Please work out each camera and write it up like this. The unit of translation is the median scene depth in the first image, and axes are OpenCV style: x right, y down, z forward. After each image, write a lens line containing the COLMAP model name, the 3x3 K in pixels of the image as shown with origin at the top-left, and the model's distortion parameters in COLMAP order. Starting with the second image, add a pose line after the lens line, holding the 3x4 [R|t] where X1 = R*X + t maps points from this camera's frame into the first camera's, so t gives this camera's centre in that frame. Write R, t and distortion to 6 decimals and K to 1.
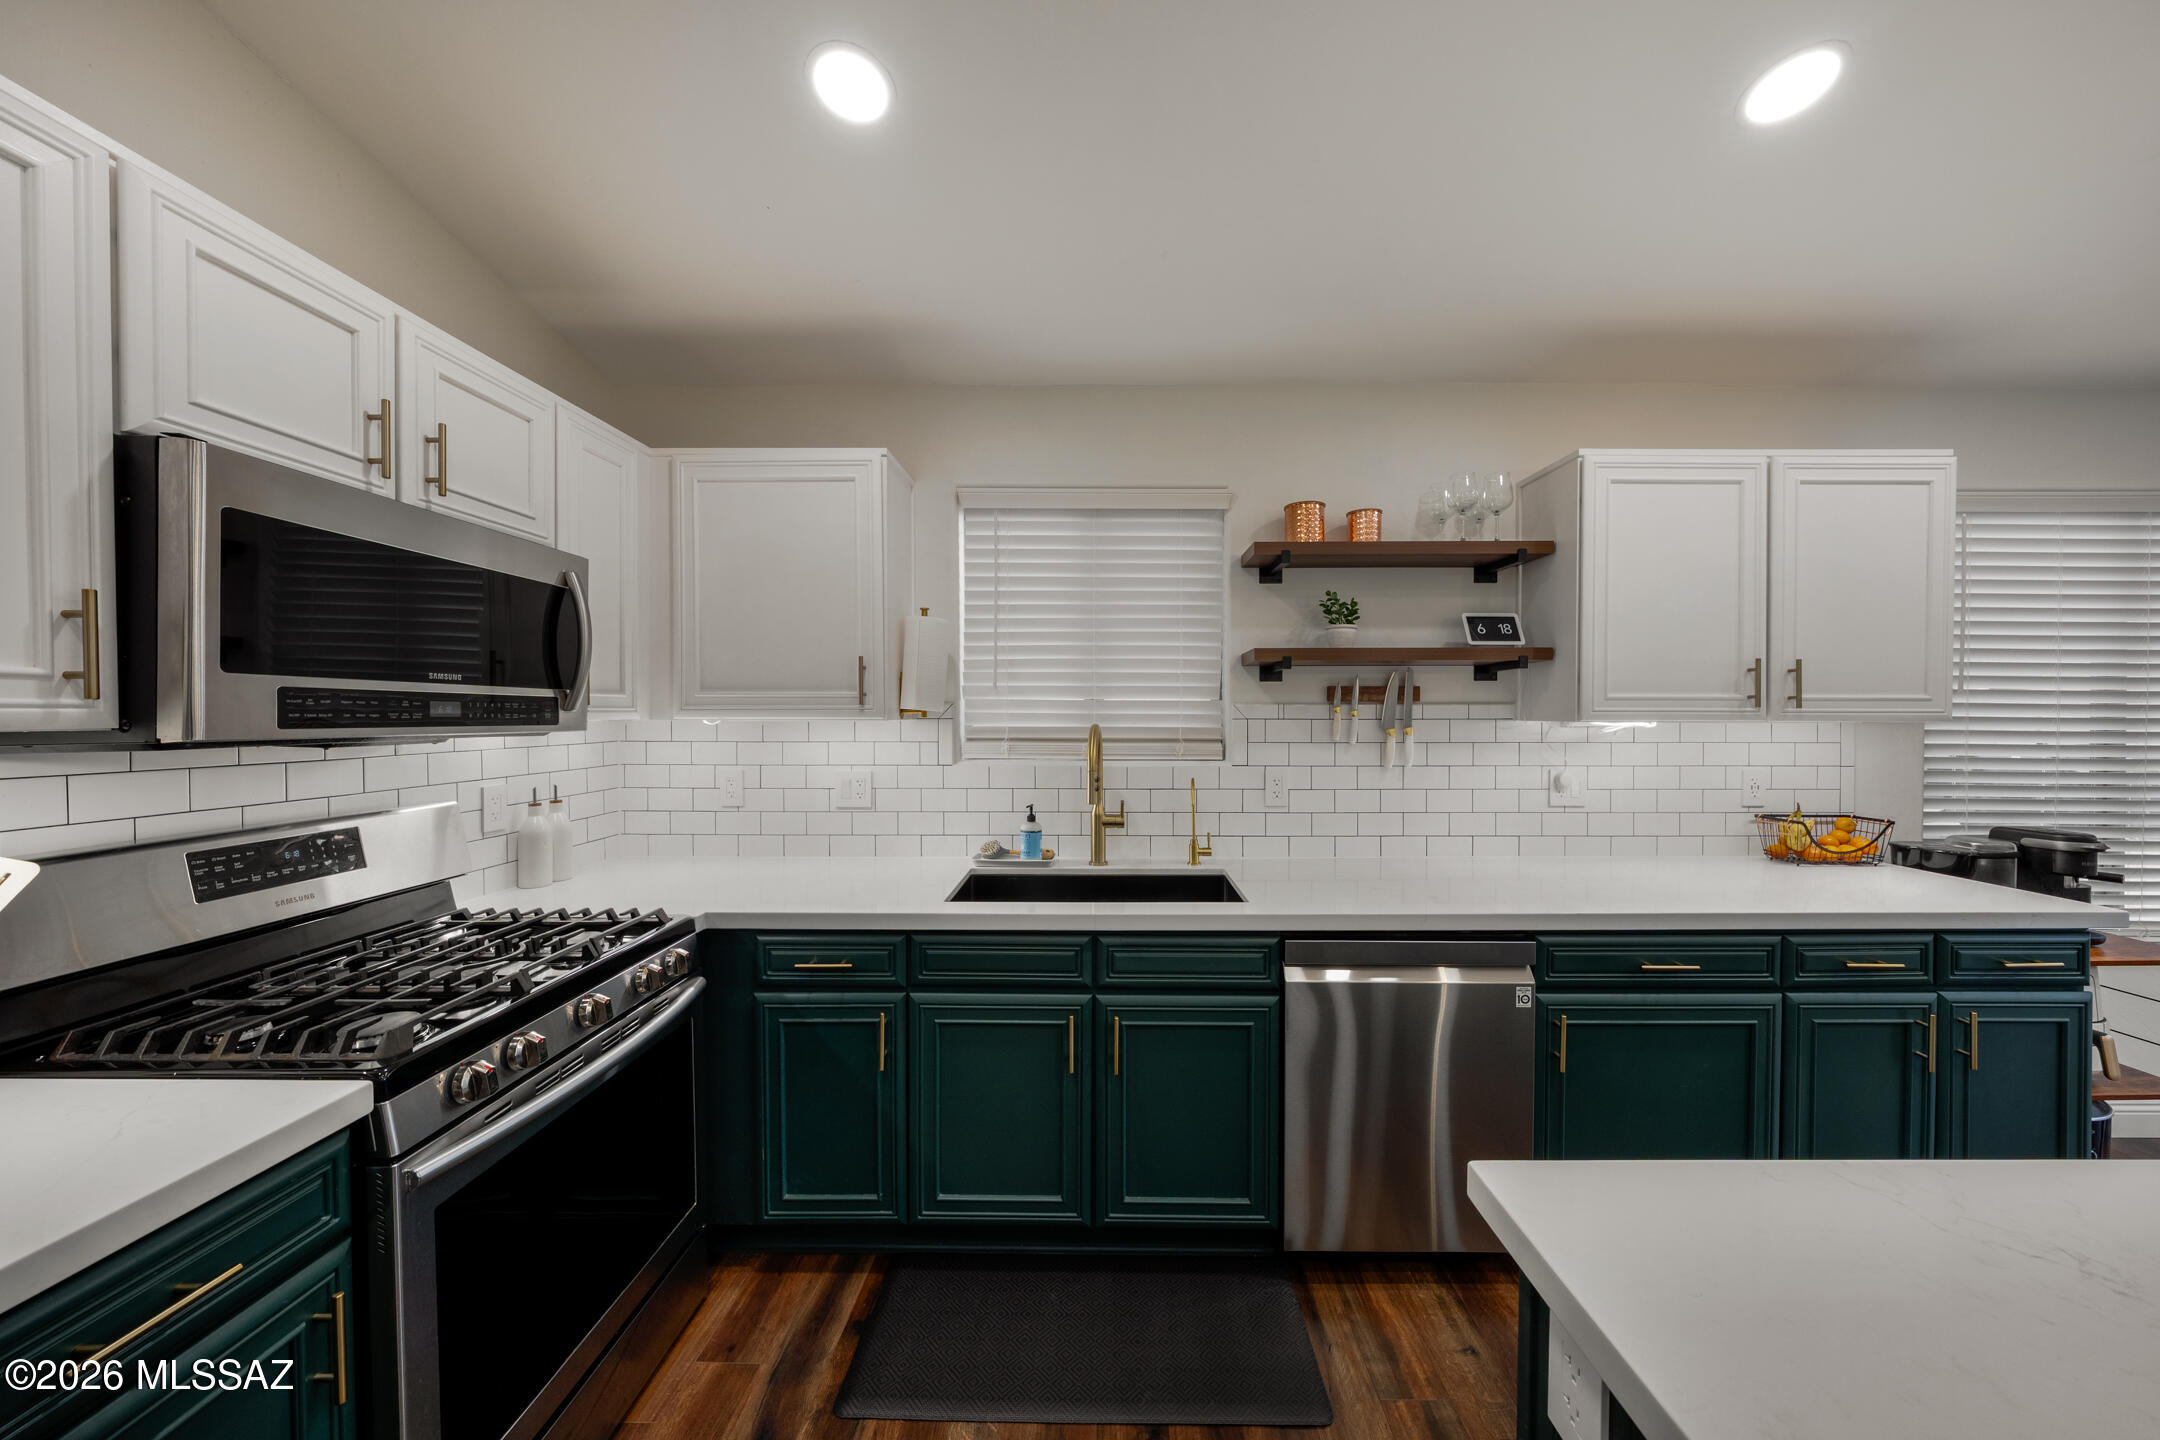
lens RADIAL K [[773.0, 0, 1133.1], [0, 773.0, 720.3], [0, 0, 1]] dist [-0.000823, -0.000017]
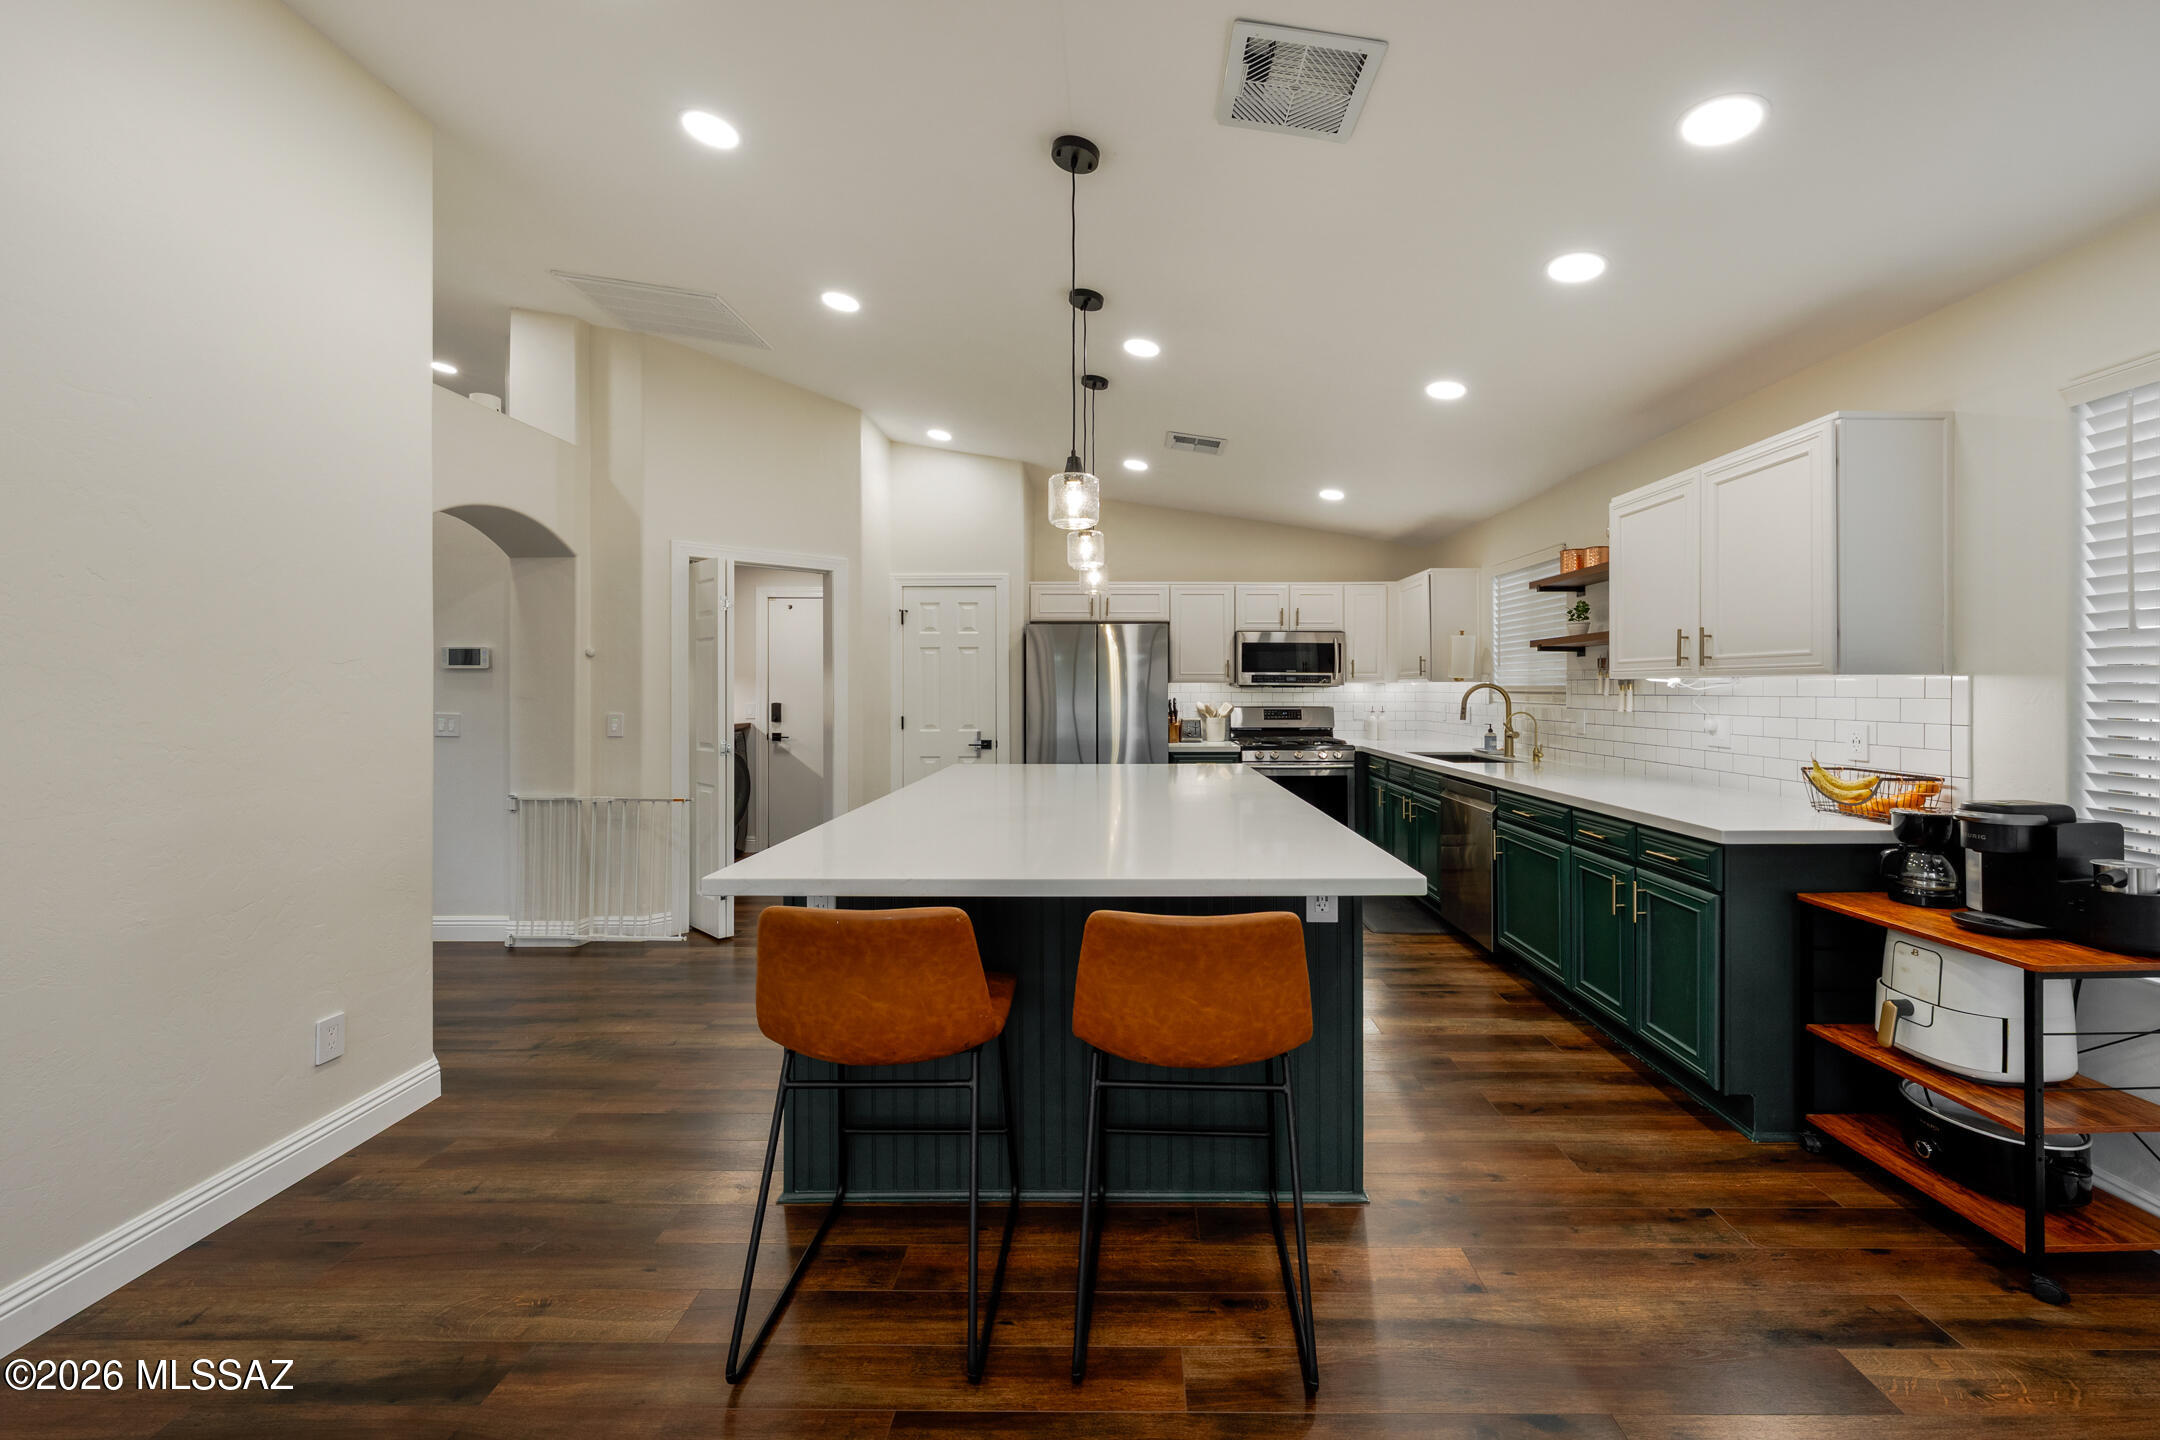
lens RADIAL K [[724.2, 0, 1091.9], [0, 724.2, 672.9], [0, 0, 1]] dist [-0.000466, 0.000044]
pose [[-0.023138, -0.020591, -0.999520, 1.822247], [-0.009159, 0.999750, -0.020384, 0.025794], [0.999690, 0.008683, -0.023321, 0.021203]]
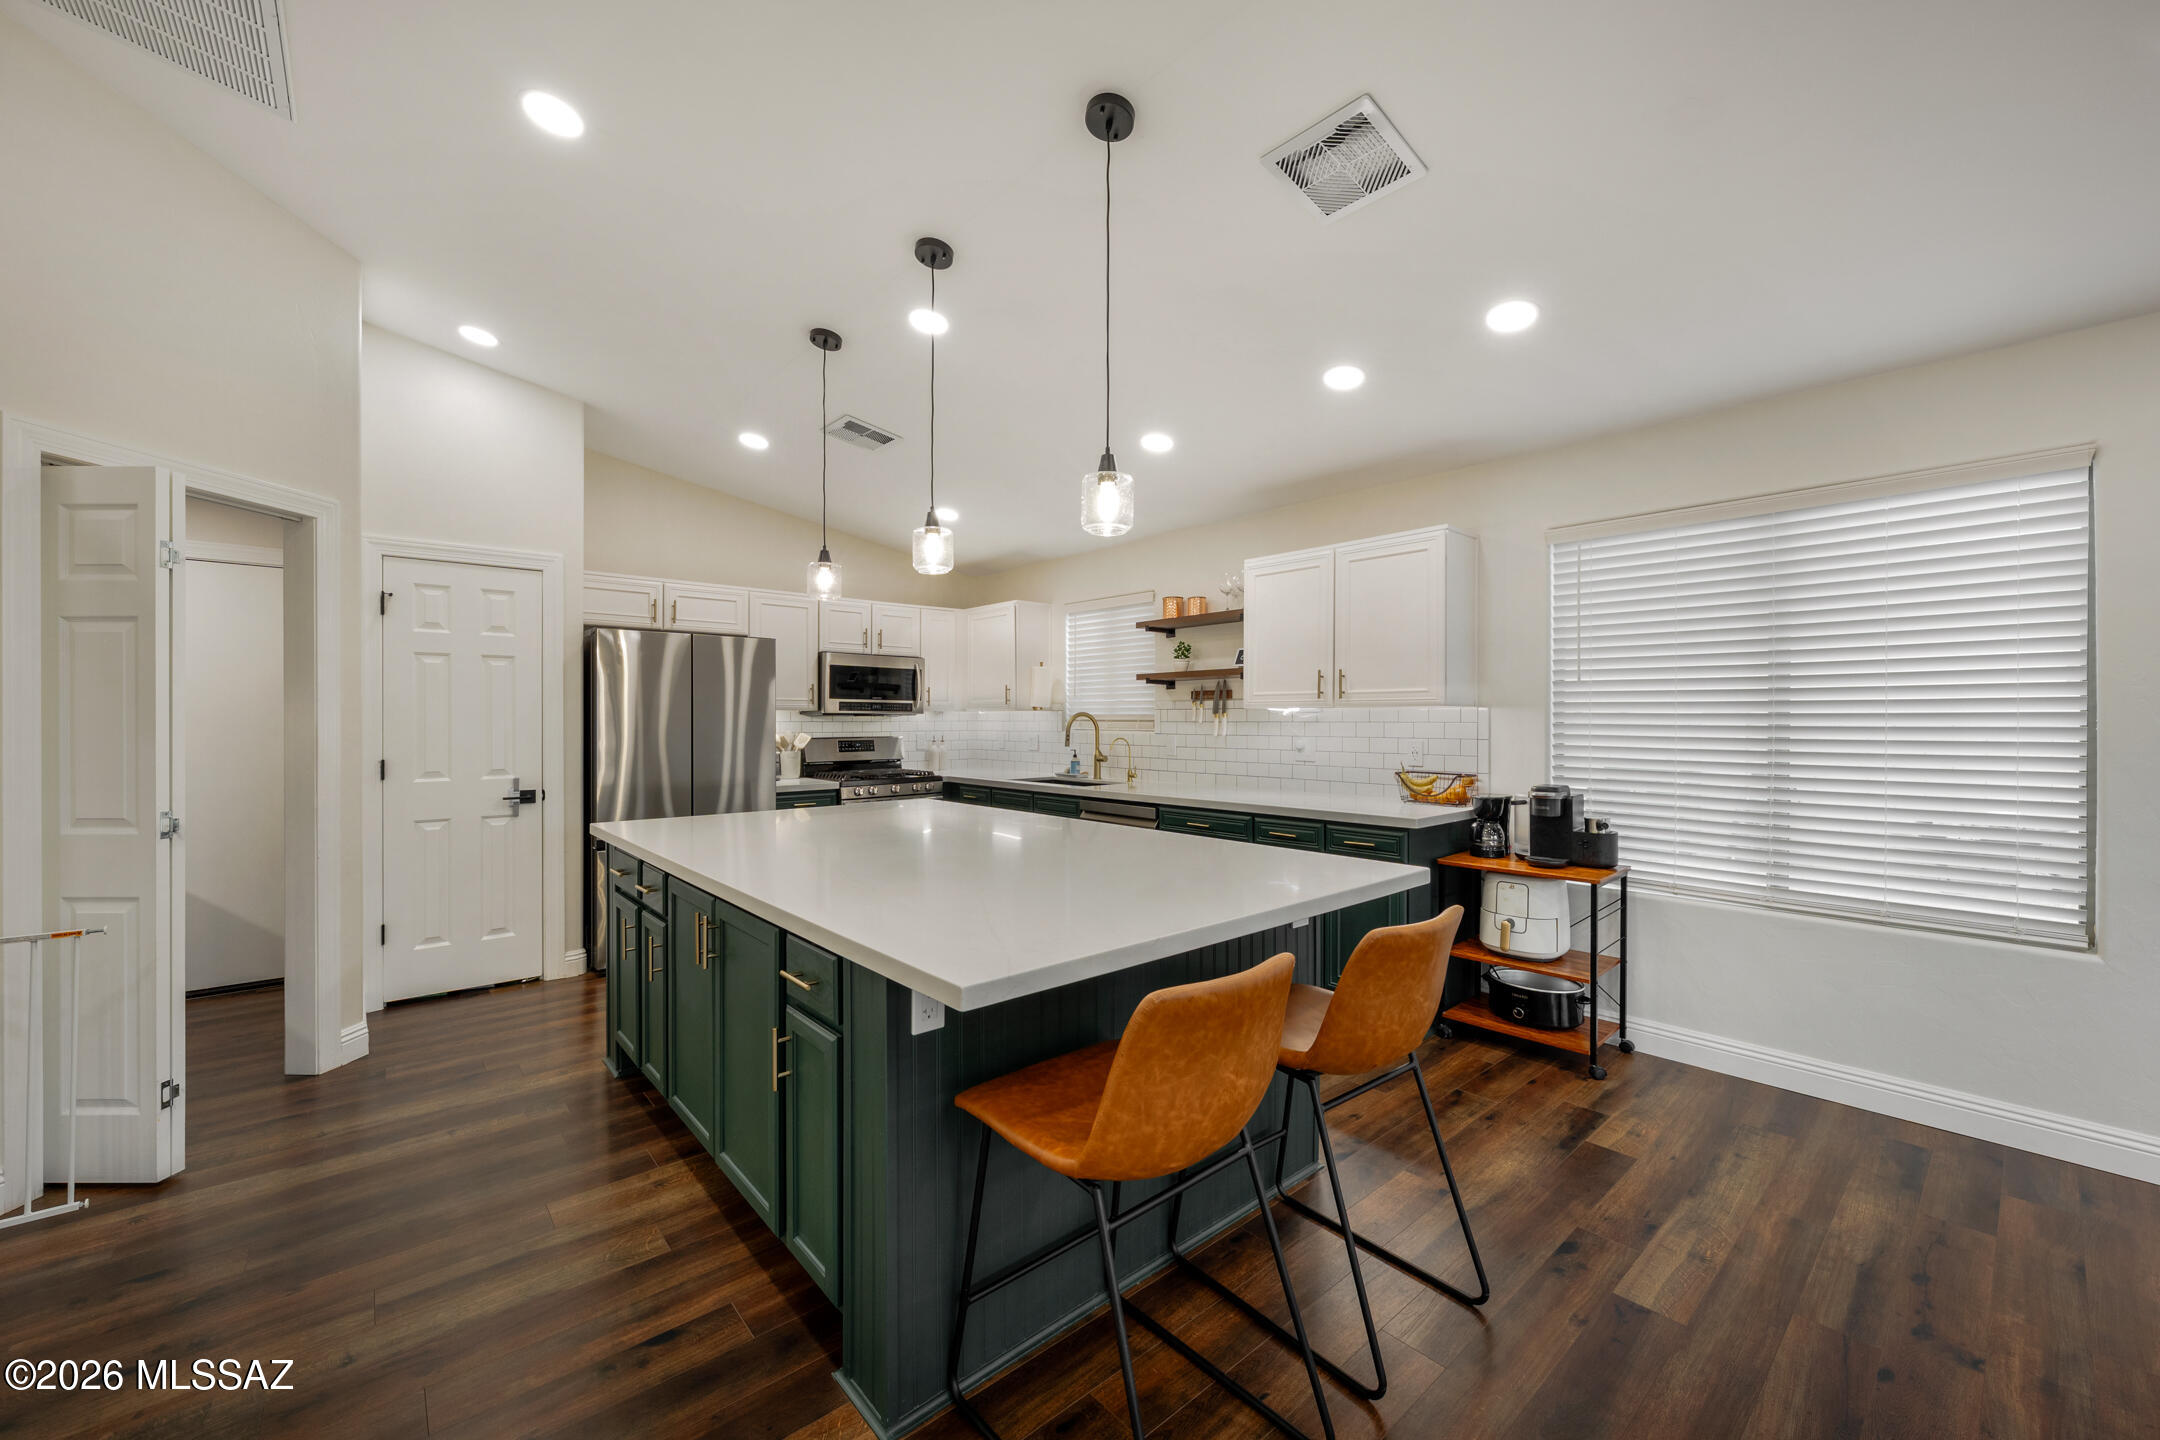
lens RADIAL K [[819.8, 0, 974.9], [0, 819.8, 708.6], [0, 0, 1]] dist [0.000599, -0.000069]
pose [[0.590413, -0.009508, -0.807045, 1.600917], [-0.007704, 0.999819, -0.017415, 0.037536], [0.807064, 0.016499, 0.590233, -0.600575]]
